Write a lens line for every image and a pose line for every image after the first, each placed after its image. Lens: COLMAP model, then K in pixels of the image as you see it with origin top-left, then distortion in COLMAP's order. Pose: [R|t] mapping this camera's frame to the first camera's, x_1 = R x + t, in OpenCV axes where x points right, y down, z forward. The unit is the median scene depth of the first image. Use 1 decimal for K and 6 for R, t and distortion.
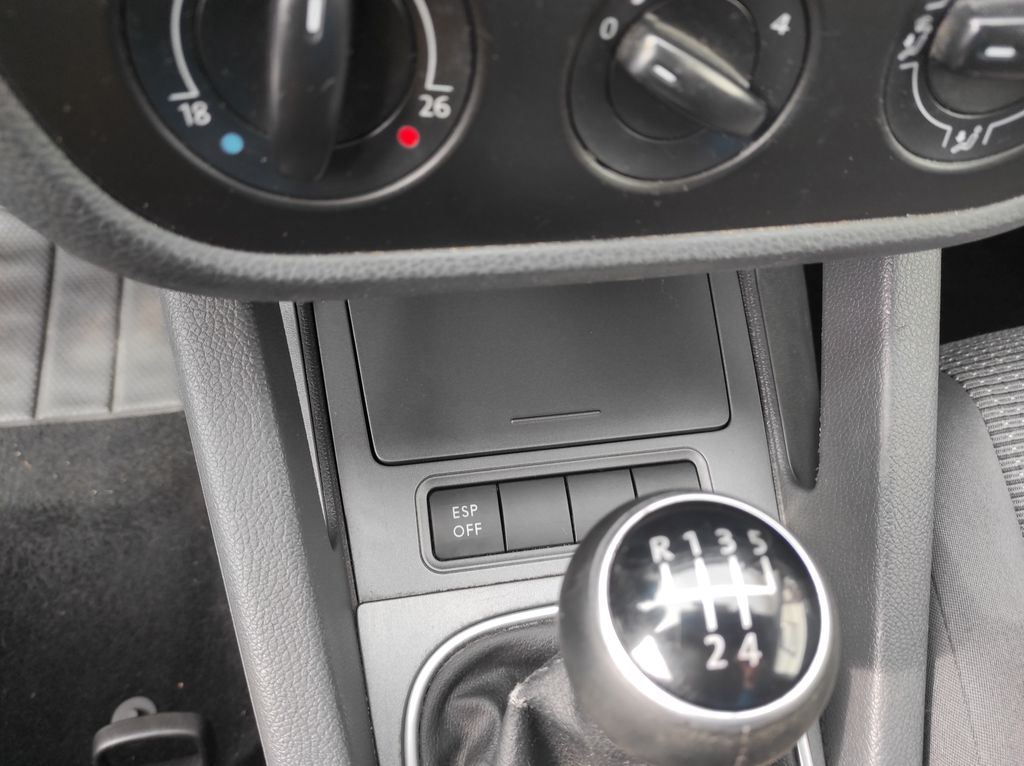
lens RADIAL K [[764.0, 0, 510.3], [0, 764.0, 380.3], [0, 0, 1]] dist [0.006915, 0.002832]
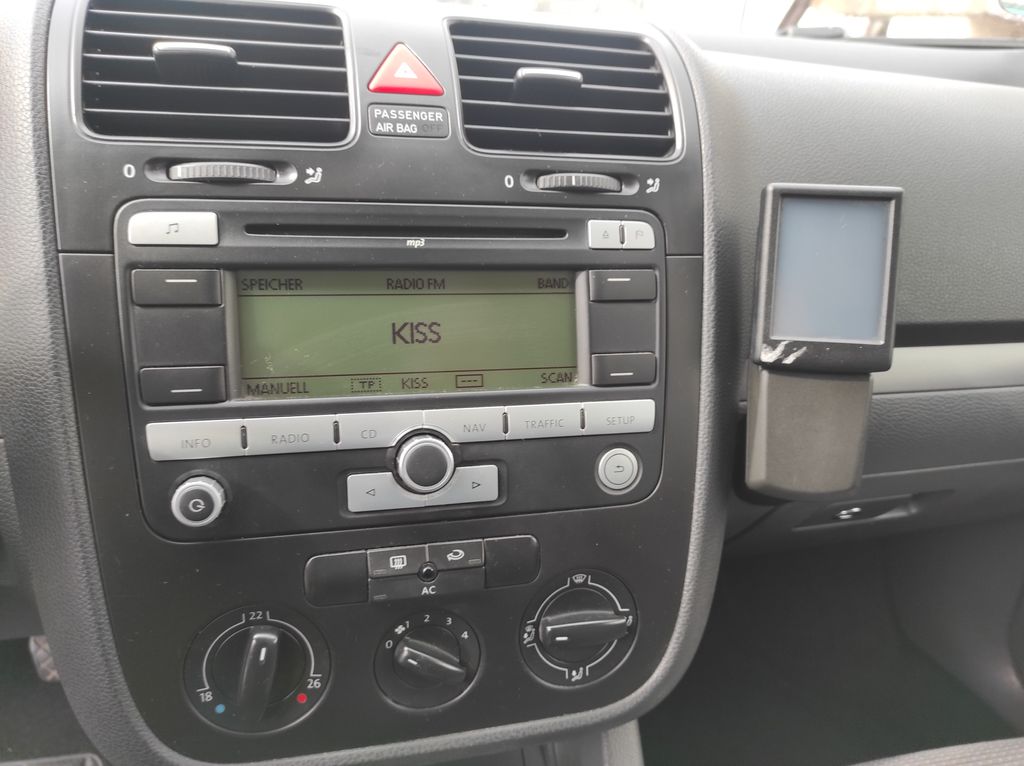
lens RADIAL K [[764.0, 0, 511.6], [0, 764.0, 386.4], [0, 0, 1]] dist [0.006915, 0.002832]
pose [[0.995601, -0.054396, 0.076293, 0.358124], [0.089286, 0.797716, -0.596387, 0.343740], [-0.028419, 0.600575, 0.799063, -1.354218]]
